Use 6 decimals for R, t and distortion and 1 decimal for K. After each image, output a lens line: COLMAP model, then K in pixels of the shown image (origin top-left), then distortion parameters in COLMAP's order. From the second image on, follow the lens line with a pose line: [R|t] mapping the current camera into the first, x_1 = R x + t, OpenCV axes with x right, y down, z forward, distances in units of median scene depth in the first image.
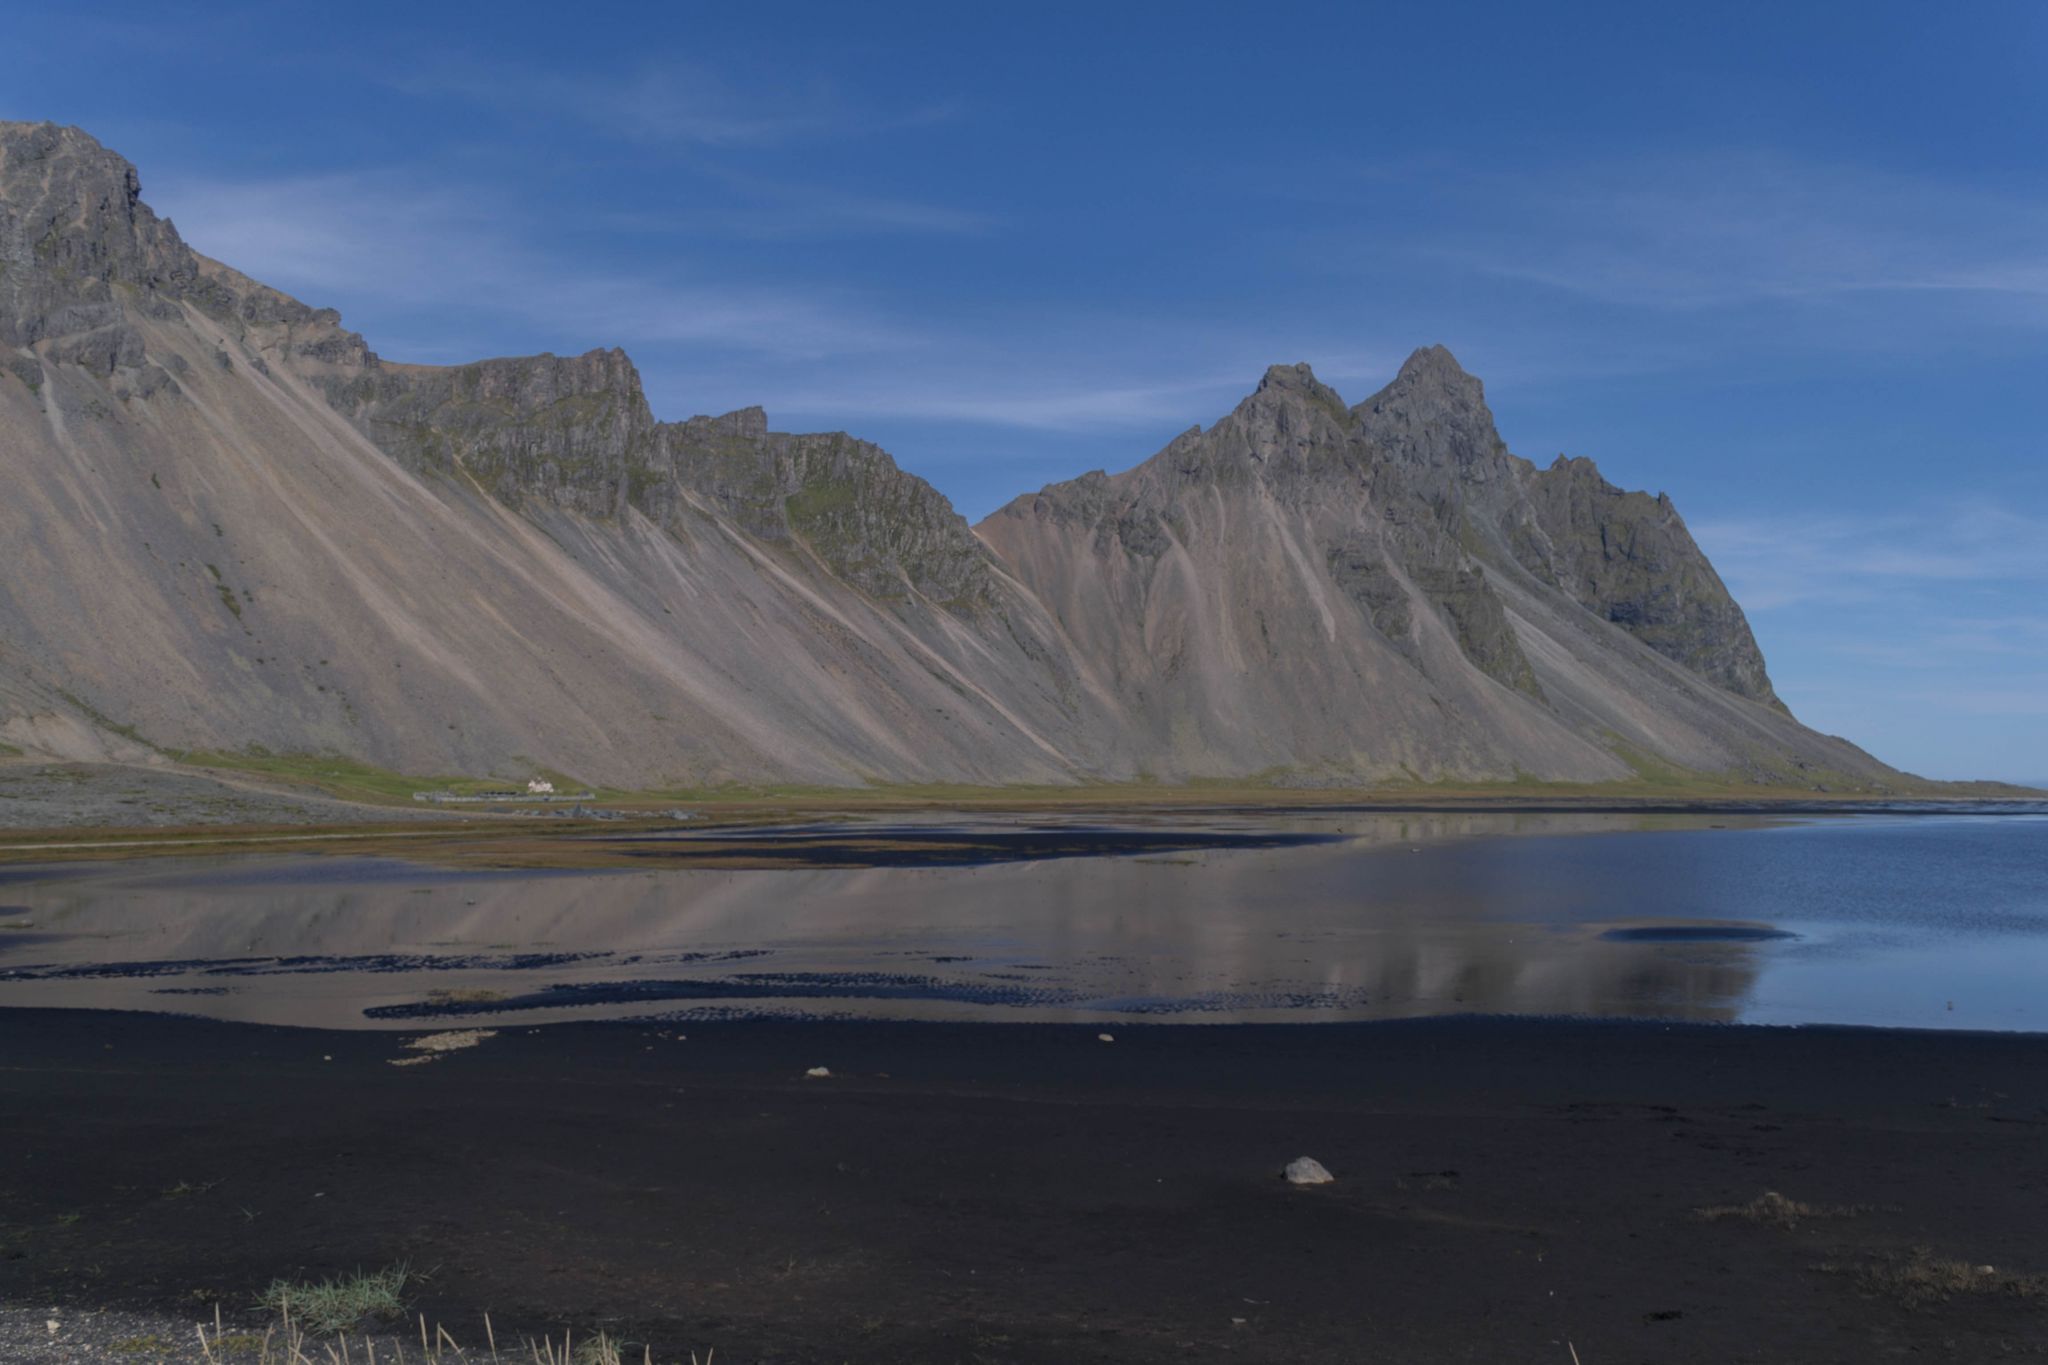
lens RADIAL K [[1676.3, 0, 1024.0], [0, 1676.3, 682.5], [0, 0, 1]] dist [0.029100, -0.000415]
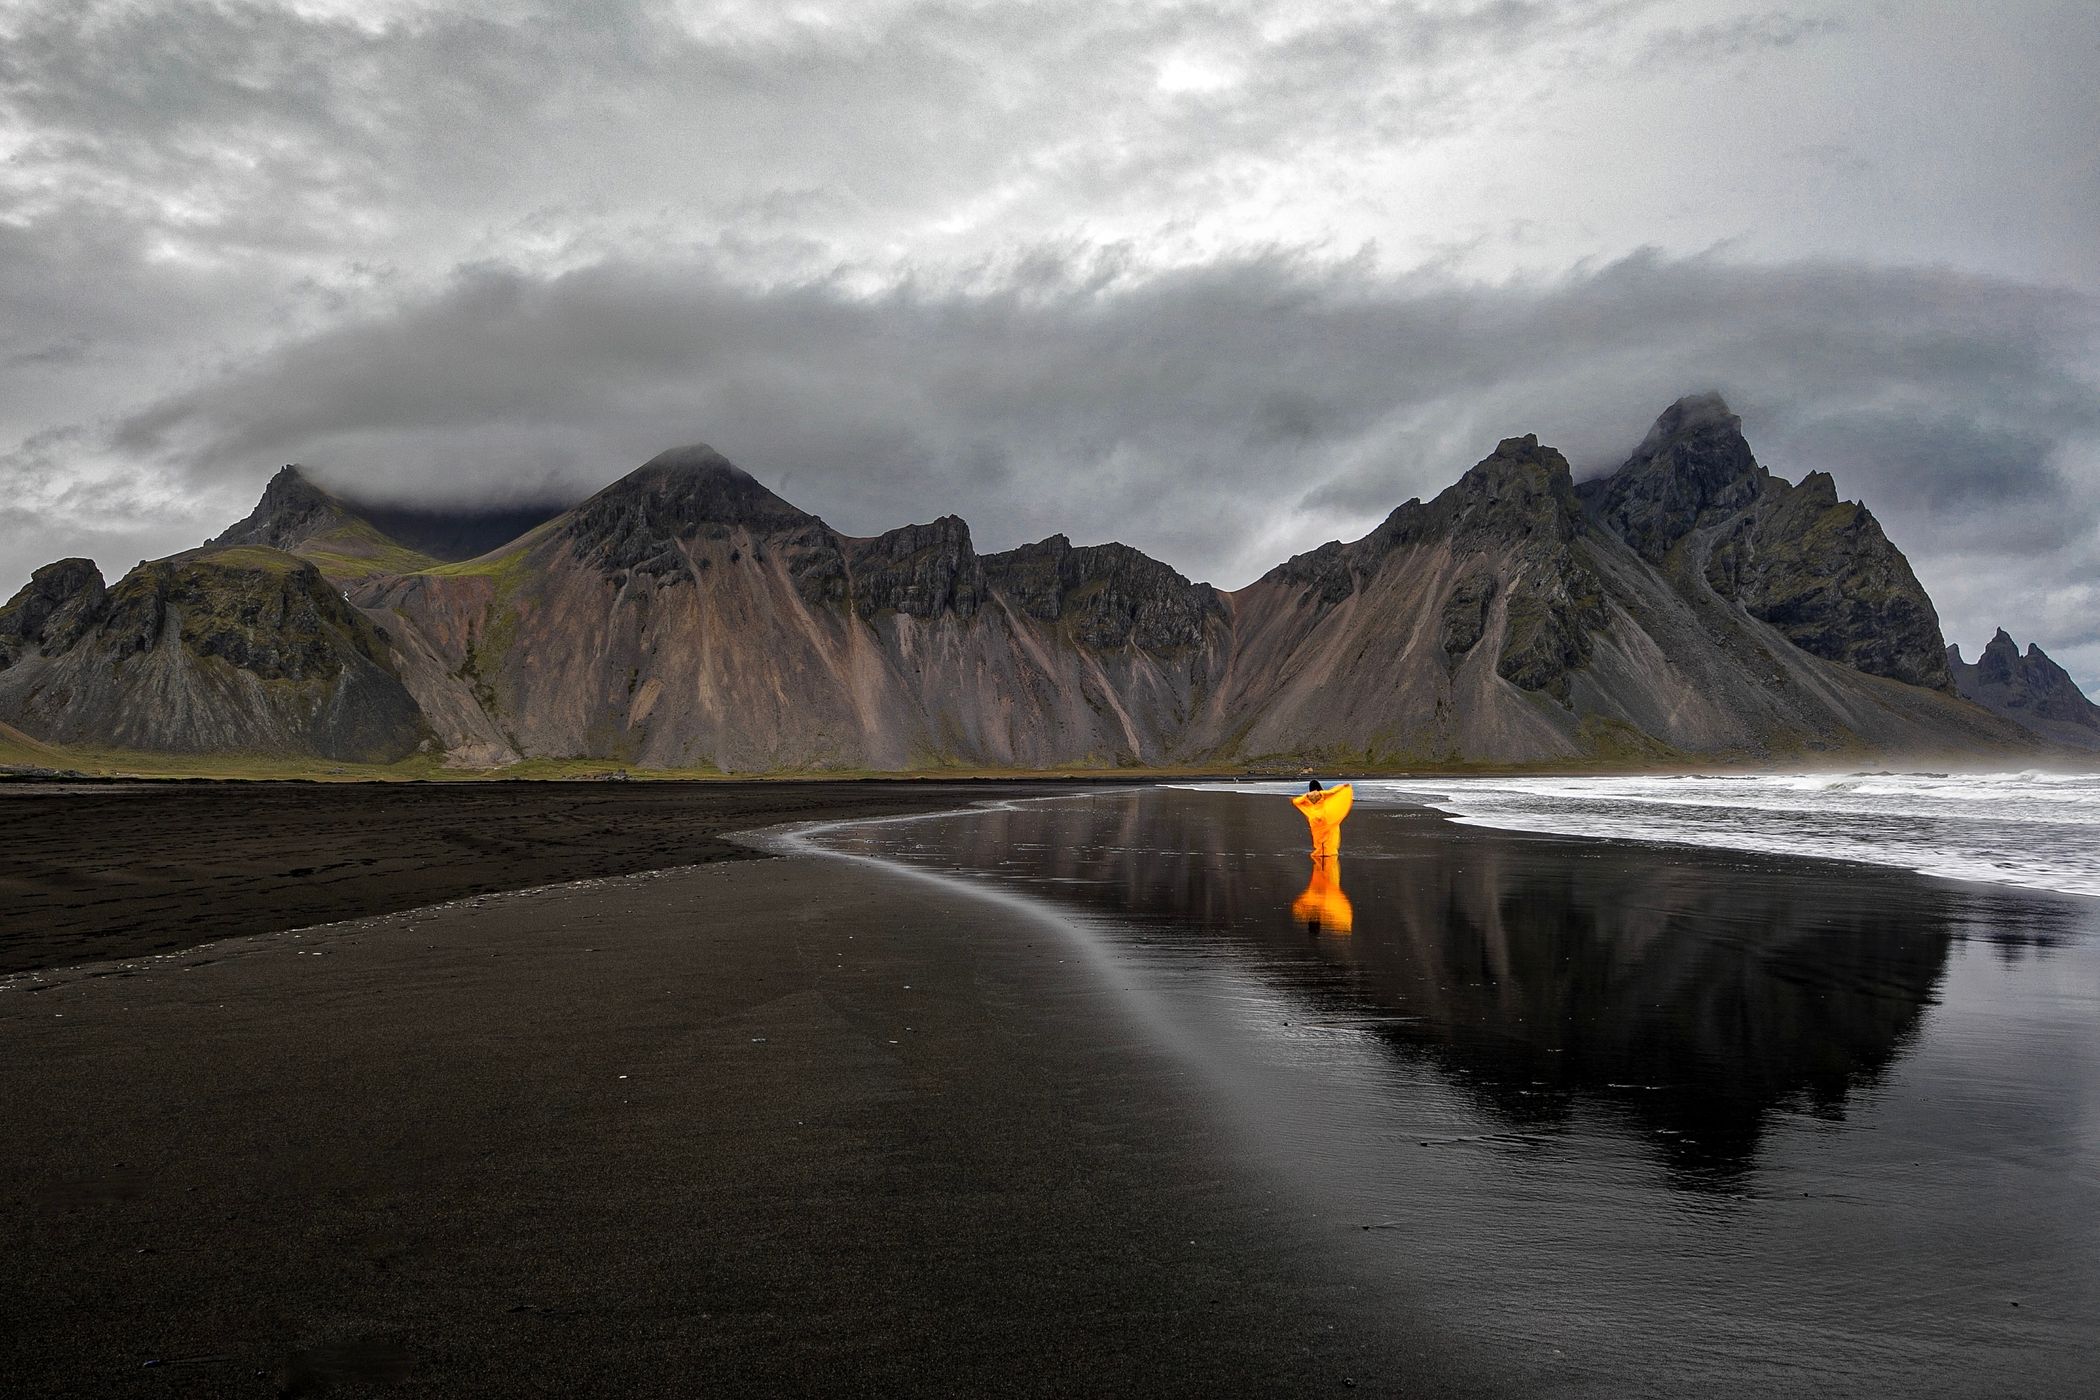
lens RADIAL K [[1308.3, 0, 1046.1], [0, 1308.3, 700.9], [0, 0, 1]] dist [0.018486, -0.004334]
pose [[0.813000, -0.035334, -0.581191, 0.553444], [0.042462, 0.999097, -0.001344, -0.002444], [0.580713, -0.023586, 0.813766, -0.038398]]
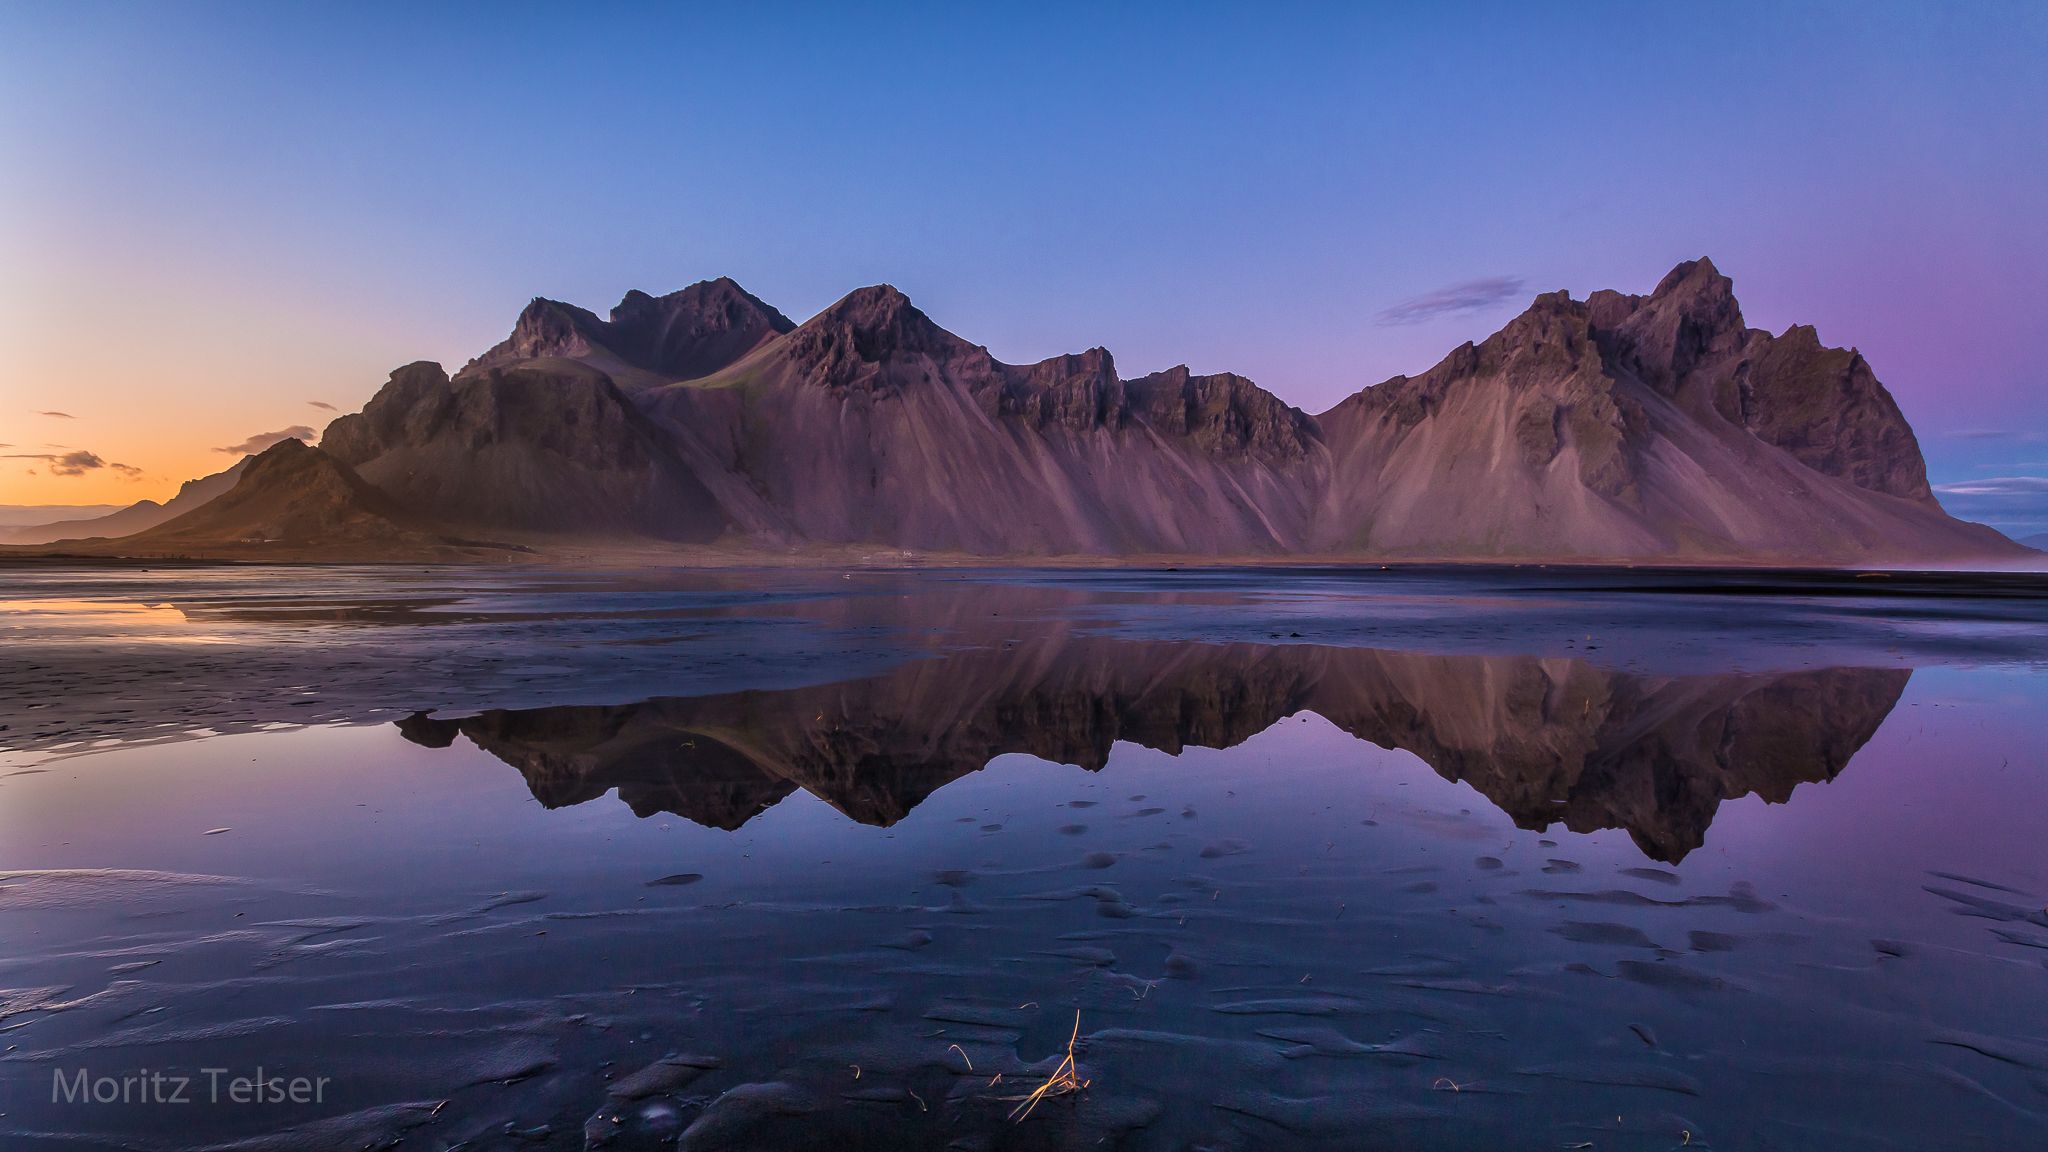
lens RADIAL K [[944.3, 0, 1036.8], [0, 944.3, 607.7], [0, 0, 1]] dist [0.003884, 0.000674]
pose [[0.828329, 0.037470, -0.558987, 0.332612], [0.027598, 0.993821, 0.107512, -0.003098], [0.559562, -0.104482, 0.822177, -0.049565]]
